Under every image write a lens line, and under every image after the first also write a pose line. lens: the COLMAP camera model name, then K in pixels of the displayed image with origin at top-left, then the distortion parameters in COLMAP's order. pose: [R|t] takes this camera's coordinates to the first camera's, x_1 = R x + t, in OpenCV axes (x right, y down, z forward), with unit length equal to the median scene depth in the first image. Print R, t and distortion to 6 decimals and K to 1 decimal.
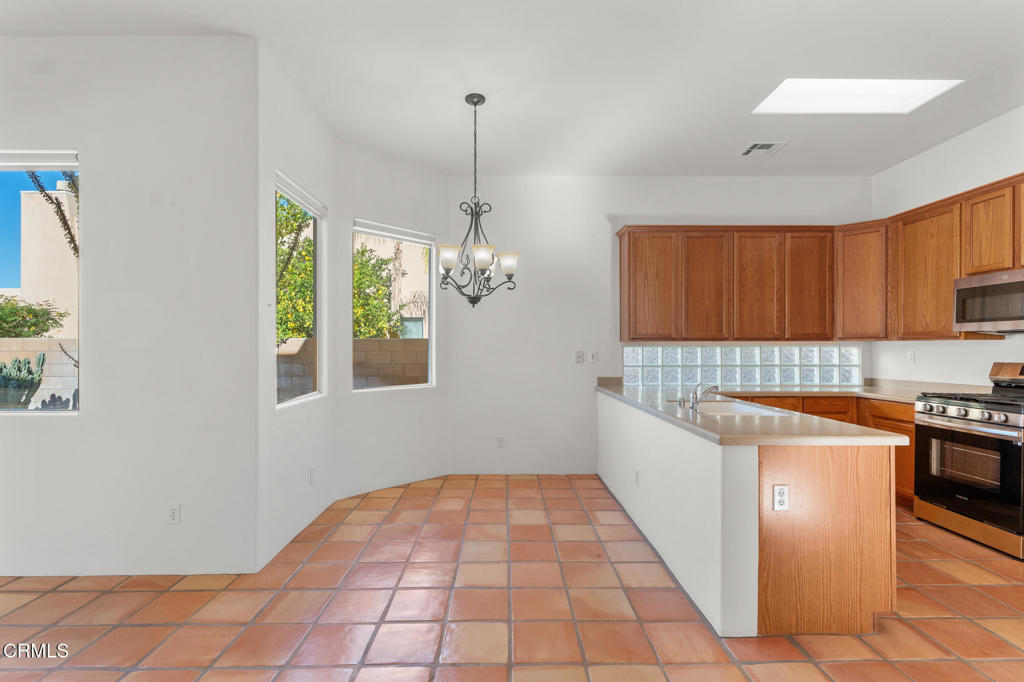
lens RADIAL K [[483.6, 0, 509.5], [0, 483.6, 345.5], [0, 0, 1]] dist [-0.001742, 0.003119]
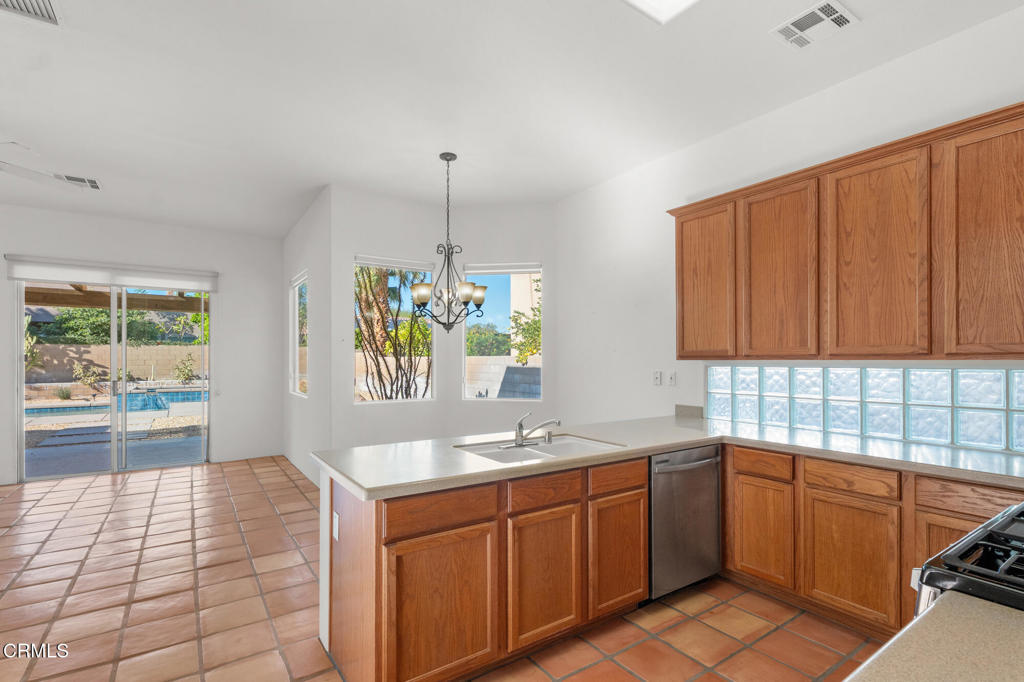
lens RADIAL K [[483.6, 0, 506.7], [0, 483.6, 354.5], [0, 0, 1]] dist [-0.001742, 0.003119]
pose [[0.547508, -0.008014, -0.836762, 0.751953], [0.000881, 0.999959, -0.009001, -0.011044], [0.836800, 0.004191, 0.547493, 0.360041]]
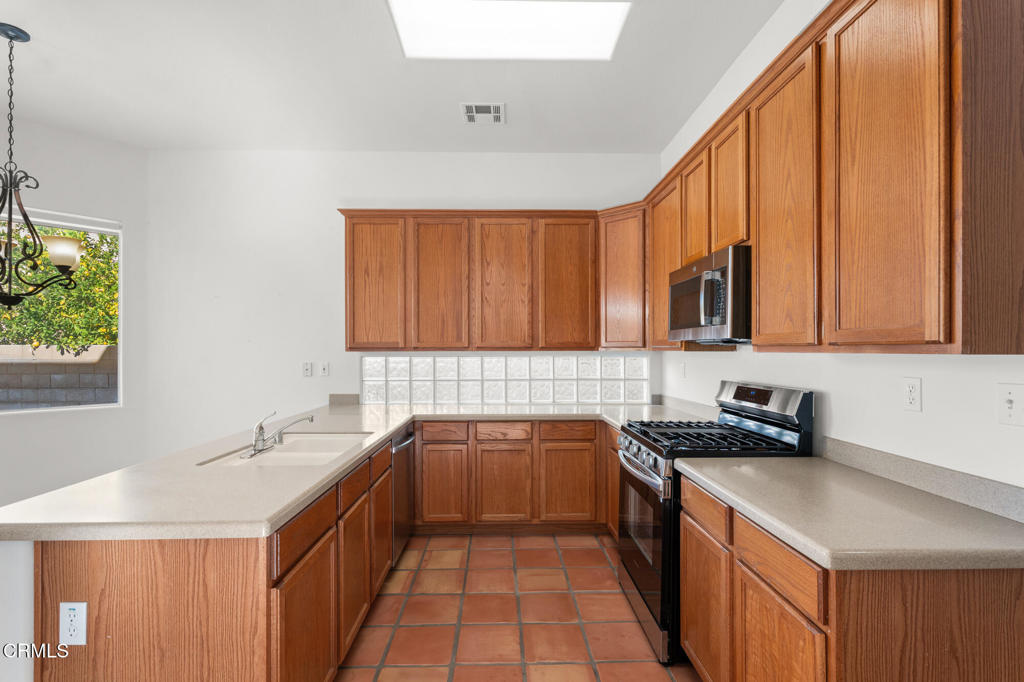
lens RADIAL K [[483.6, 0, 521.7], [0, 483.6, 342.4], [0, 0, 1]] dist [-0.001742, 0.003119]
pose [[0.999890, -0.002055, 0.014665, 0.538186], [0.002225, 0.999930, -0.011603, -0.014359], [-0.014640, 0.011634, 0.999825, 0.185653]]
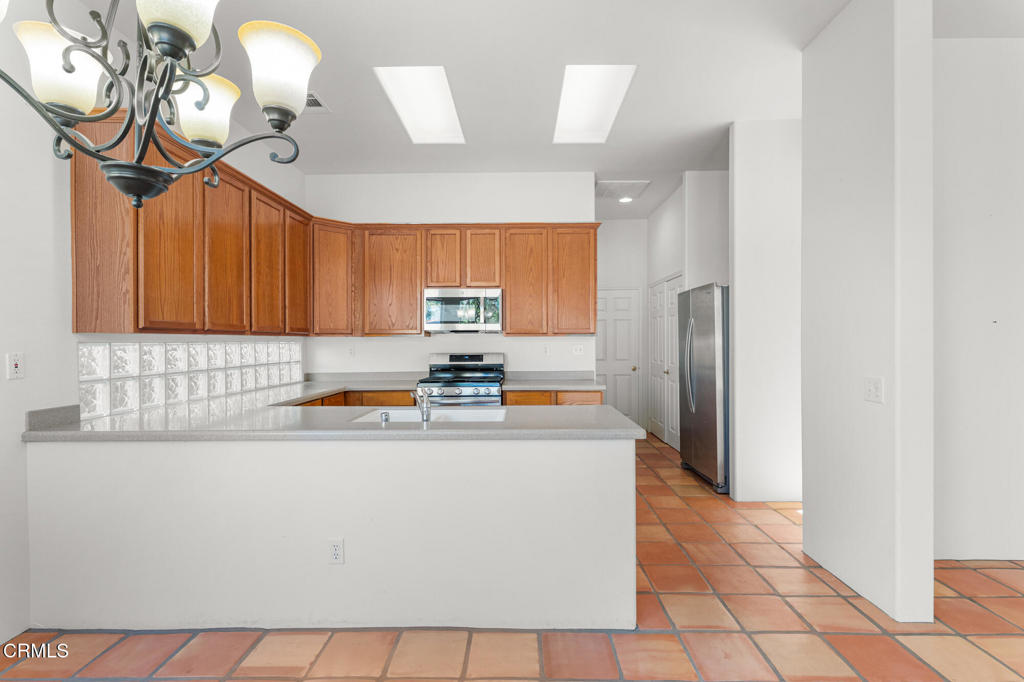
lens RADIAL K [[483.6, 0, 515.4], [0, 483.6, 338.1], [0, 0, 1]] dist [-0.001742, 0.003119]
pose [[0.018286, 0.007407, 0.999805, -0.277981], [0.000141, 0.999973, -0.007411, 0.001130], [-0.999833, 0.000276, 0.018284, 0.588303]]
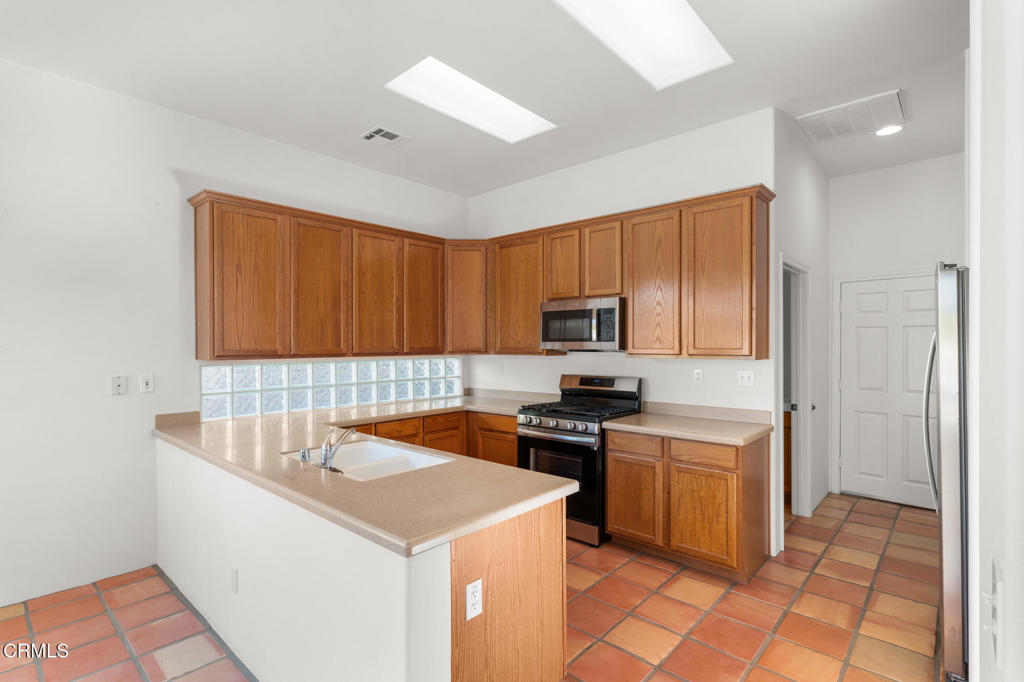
lens RADIAL K [[483.6, 0, 510.3], [0, 483.6, 346.0], [0, 0, 1]] dist [-0.001742, 0.003119]
pose [[0.679413, -0.004893, 0.733740, 0.031951], [-0.001170, 0.999969, 0.007753, -0.035569], [-0.733756, -0.006126, 0.679386, 0.227037]]
